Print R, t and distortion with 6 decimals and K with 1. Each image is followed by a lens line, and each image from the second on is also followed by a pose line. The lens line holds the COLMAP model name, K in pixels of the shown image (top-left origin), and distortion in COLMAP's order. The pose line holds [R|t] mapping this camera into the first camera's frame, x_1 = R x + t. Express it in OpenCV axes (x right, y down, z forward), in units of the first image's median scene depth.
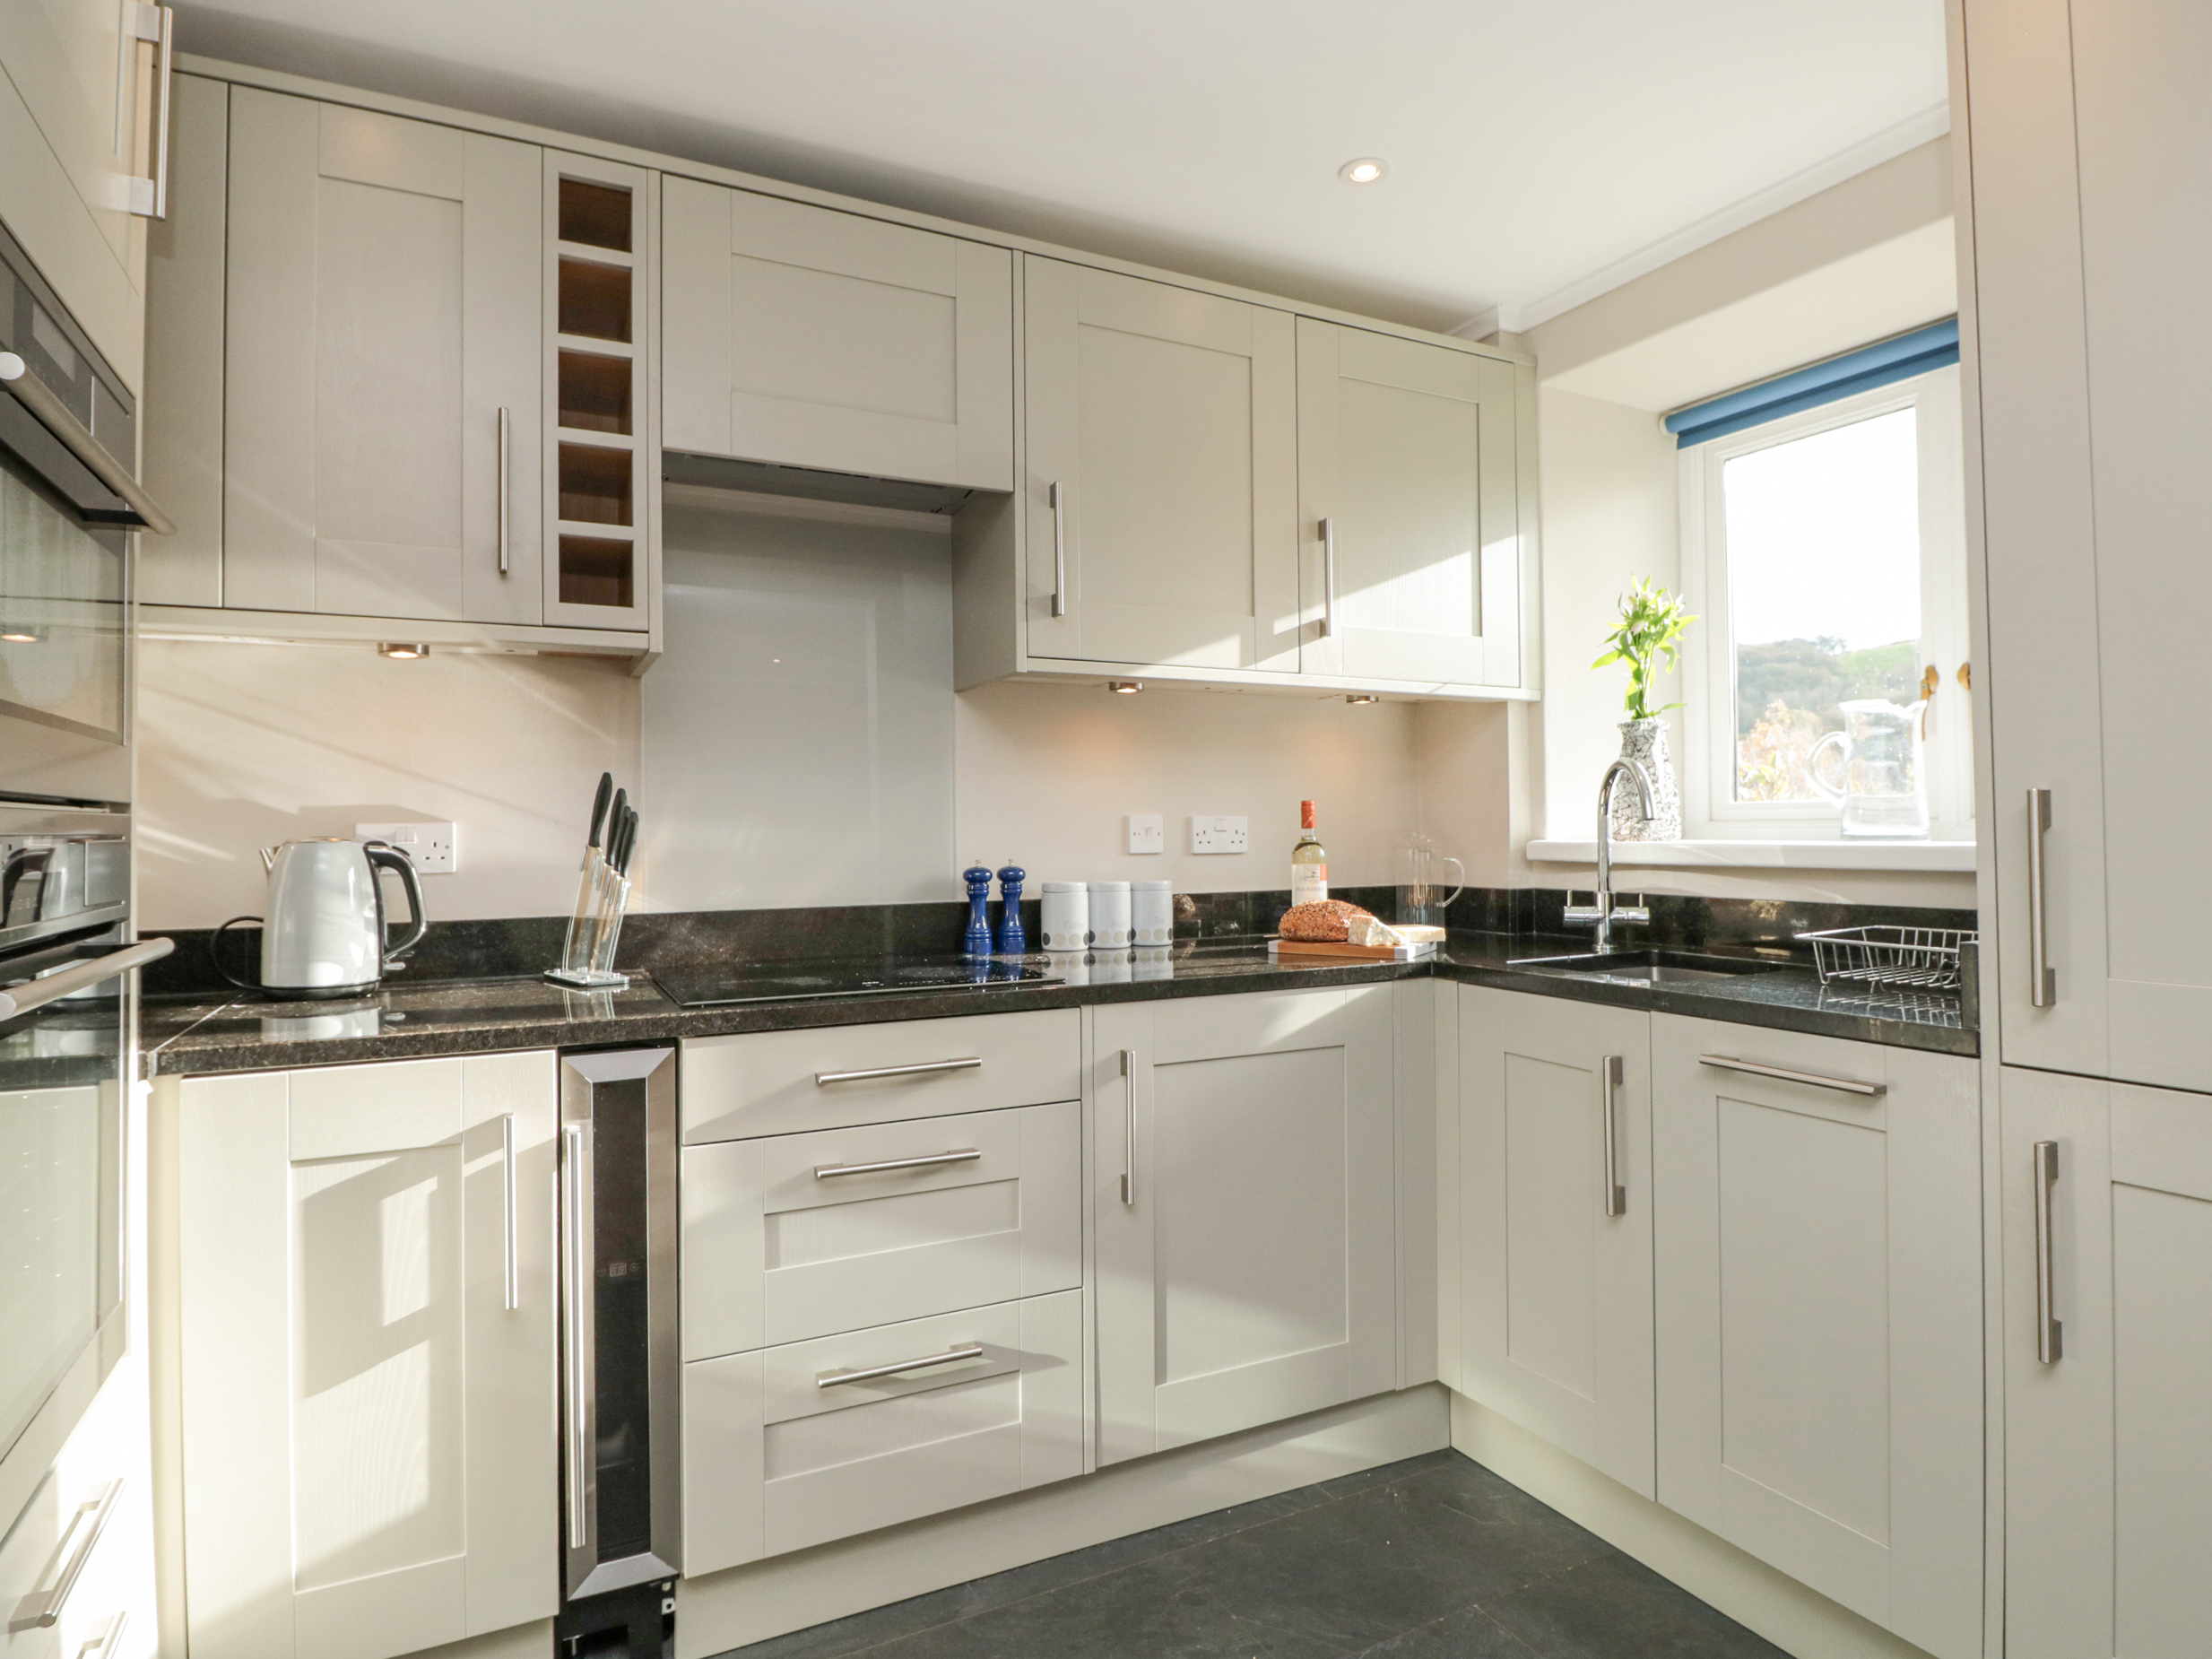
lens RADIAL K [[1211.6, 0, 1099.8], [0, 1211.6, 814.4], [0, 0, 1]] dist [-0.001448, -0.002115]
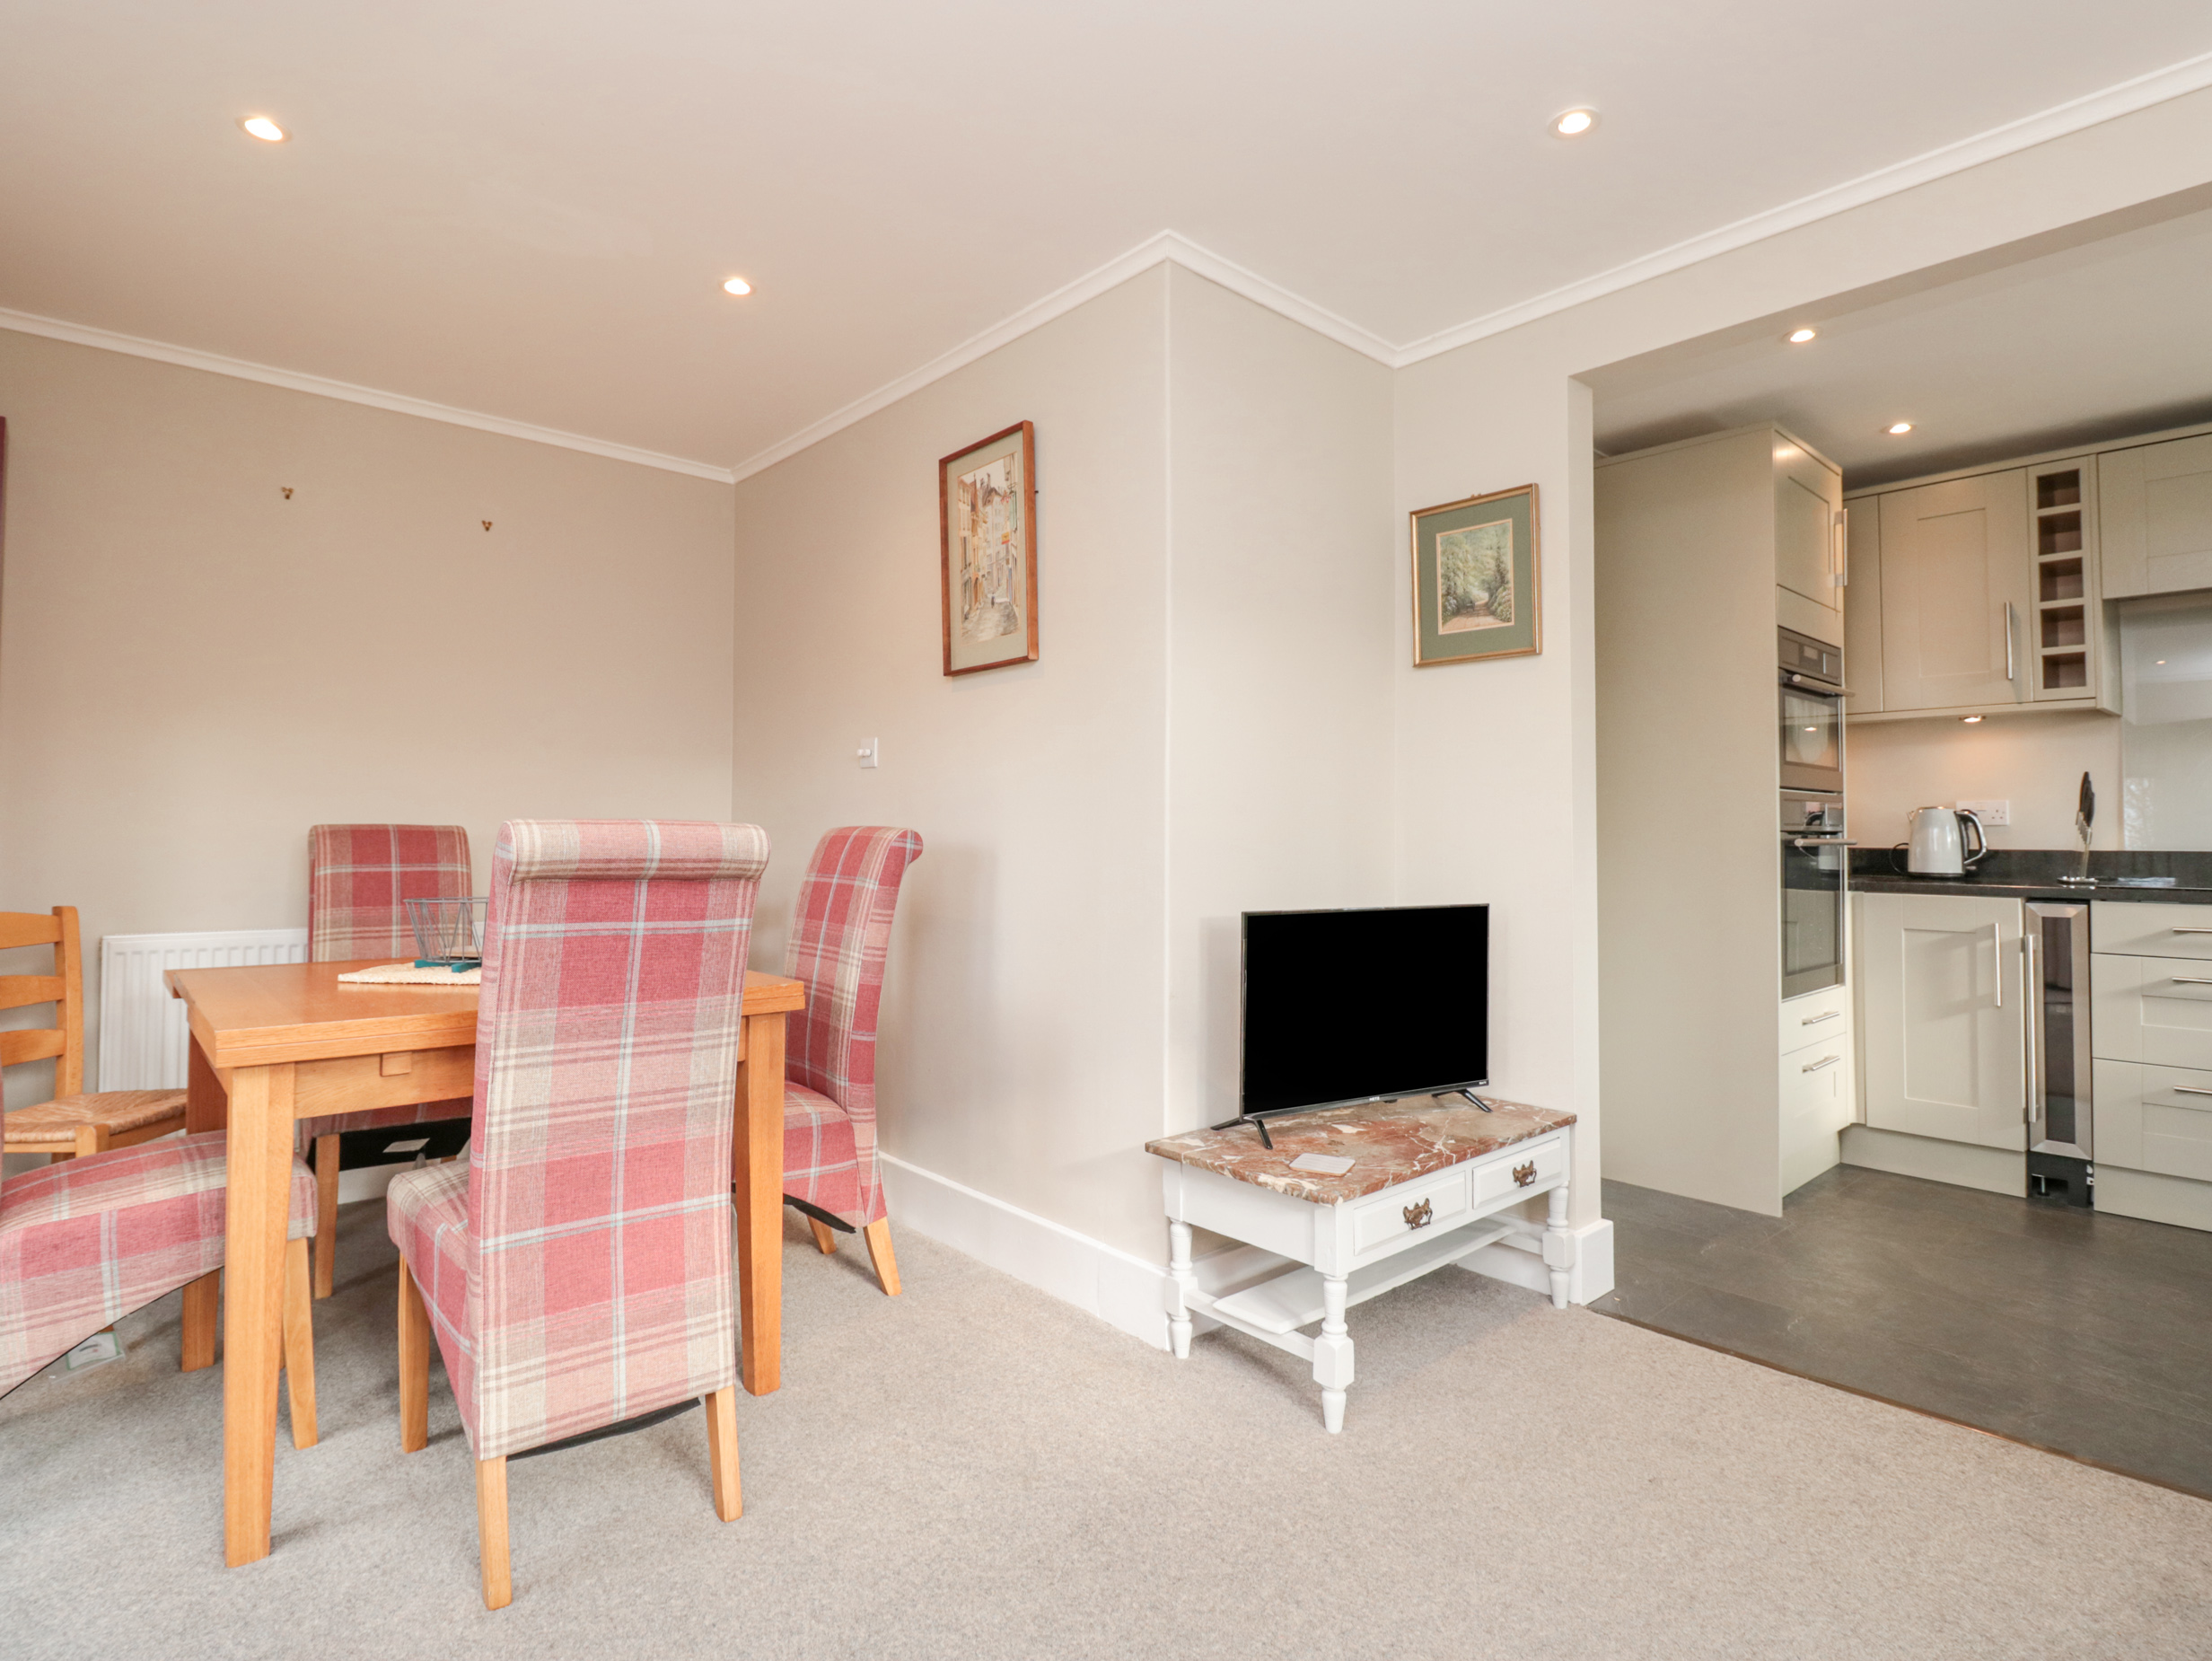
lens RADIAL K [[1134.1, 0, 1062.7], [0, 1134.1, 797.3], [0, 0, 1]] dist [-0.000504, -0.018730]
pose [[0.231678, -0.020766, -0.972571, 0.921013], [0.004205, 0.999784, -0.020345, 0.034464], [0.972783, 0.000624, 0.231715, -0.952077]]
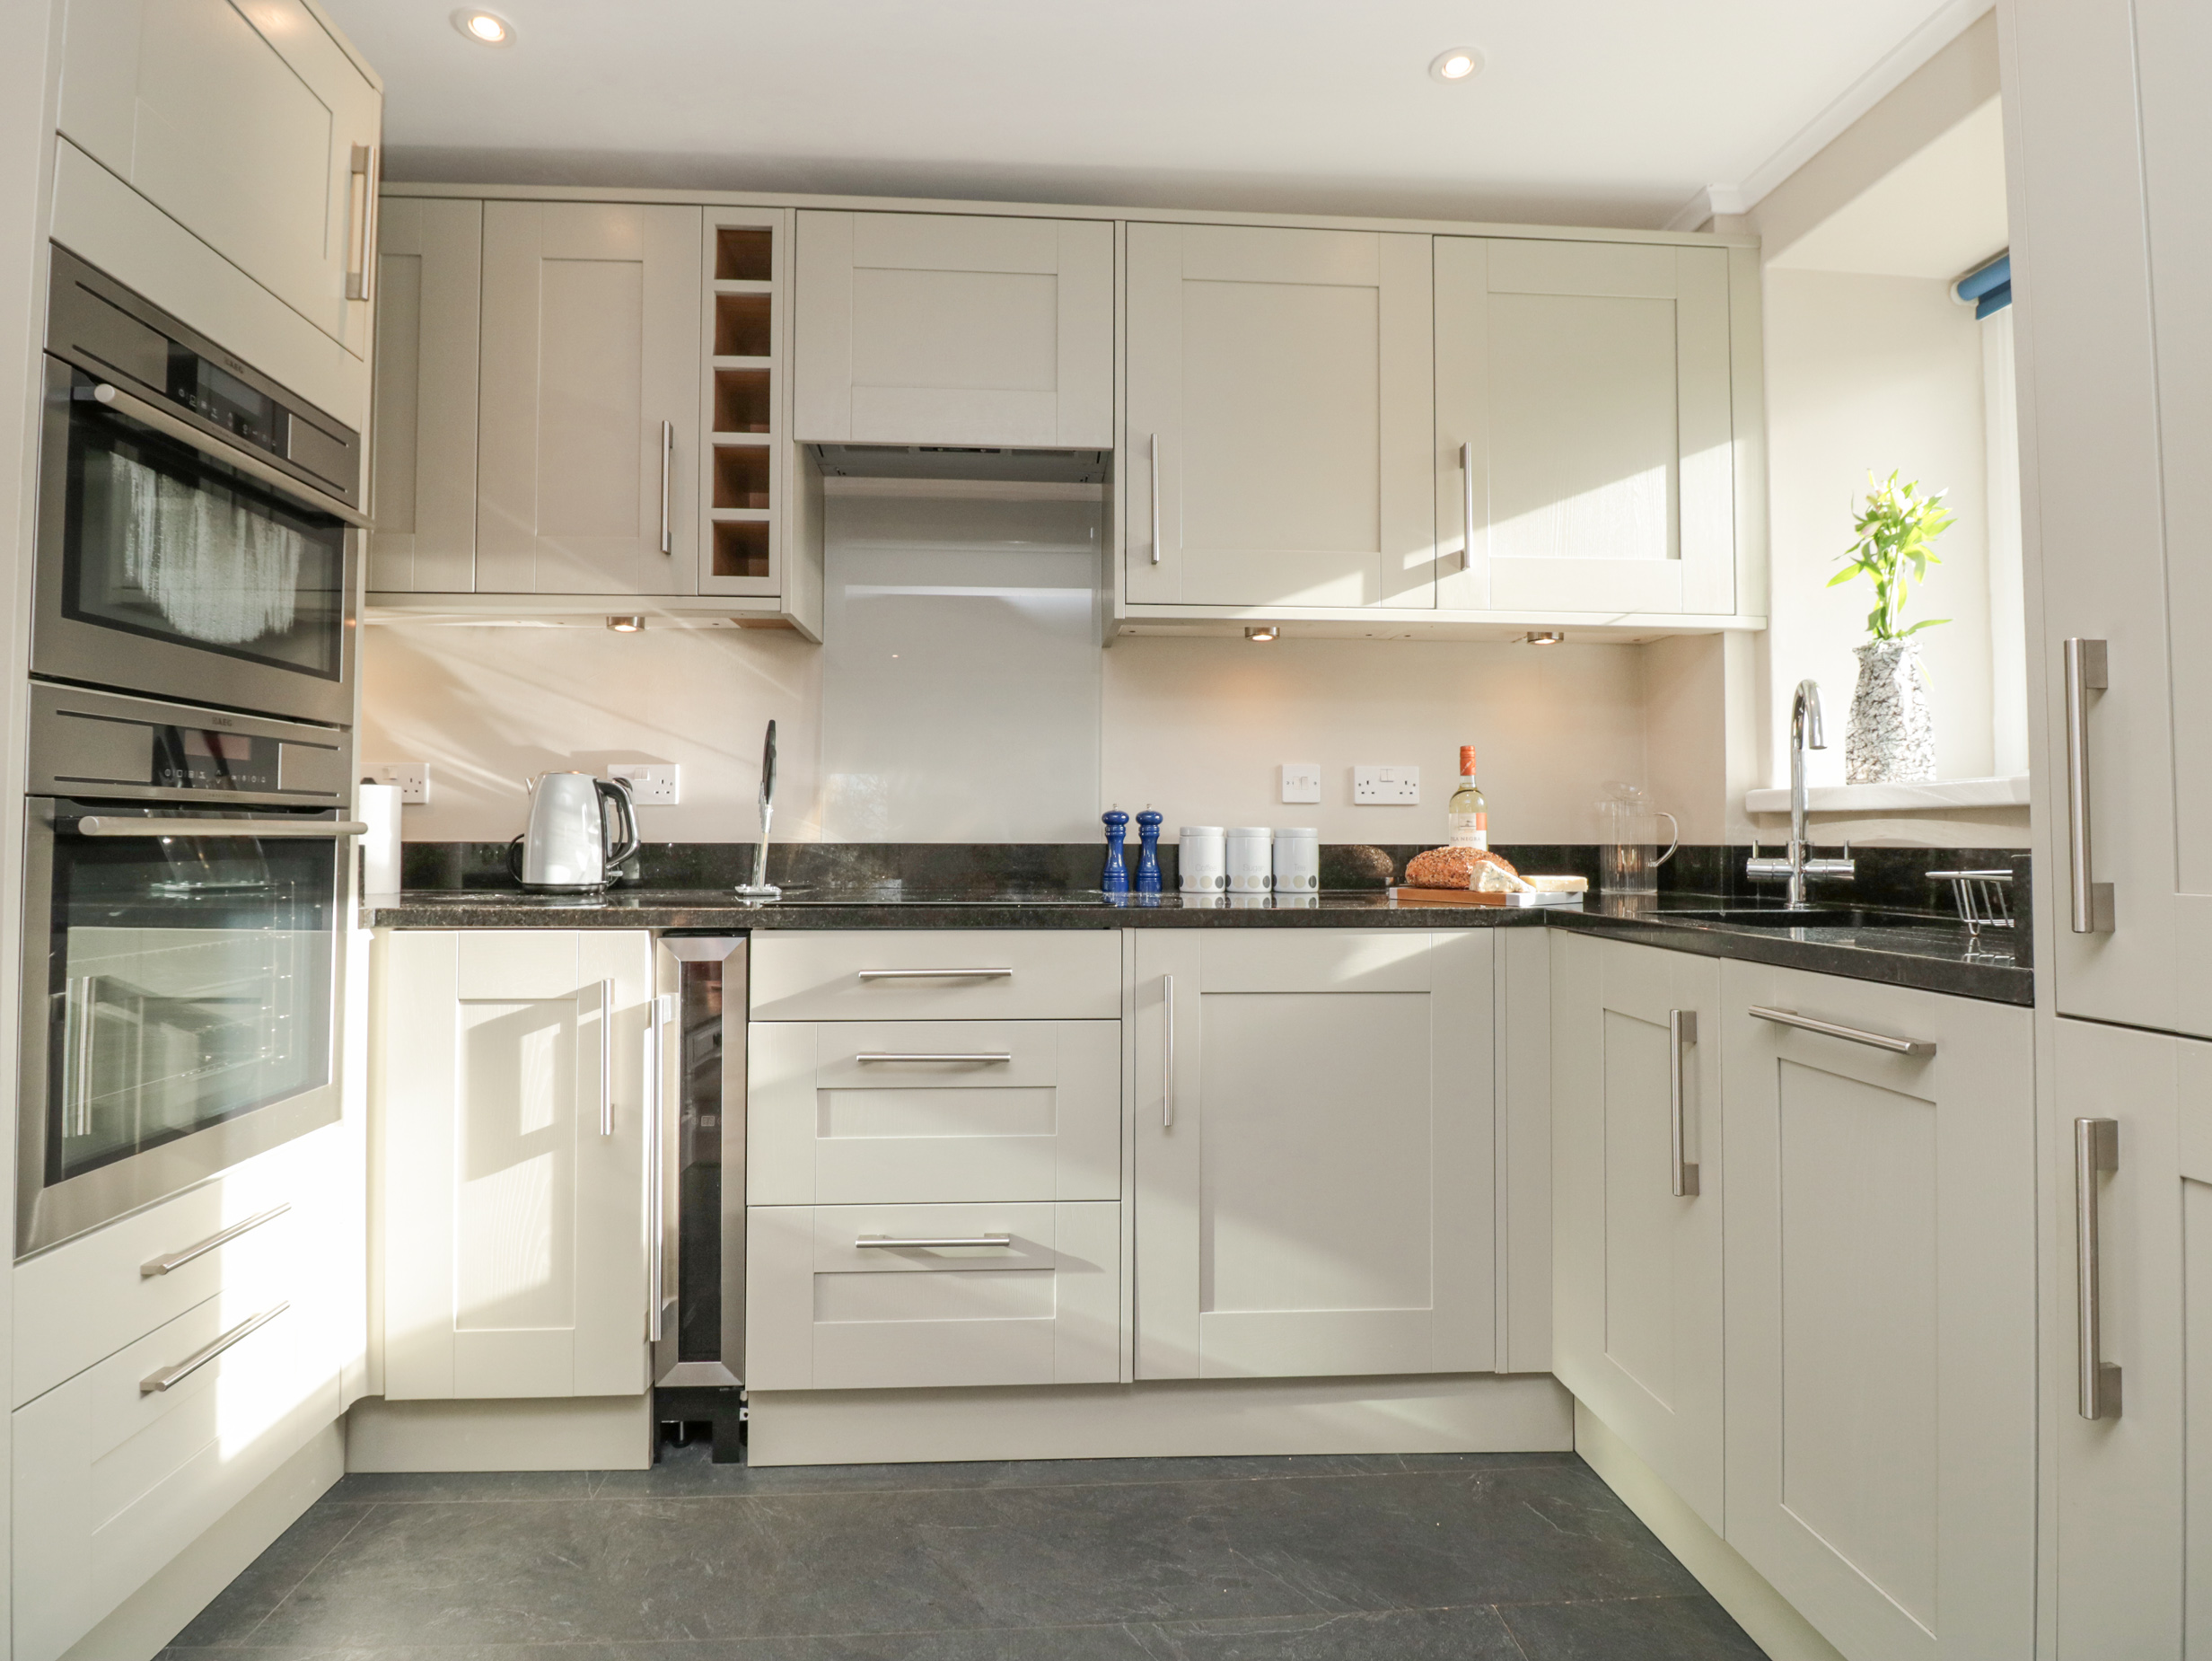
lens RADIAL K [[1147.2, 0, 1098.4], [0, 1147.2, 808.6], [0, 0, 1]] dist [-0.004014, -0.001687]
pose [[0.922026, 0.001688, -0.387125, 0.335195], [-0.006184, 0.999927, -0.010370, 0.064108], [0.387079, 0.011955, 0.921969, 0.084549]]
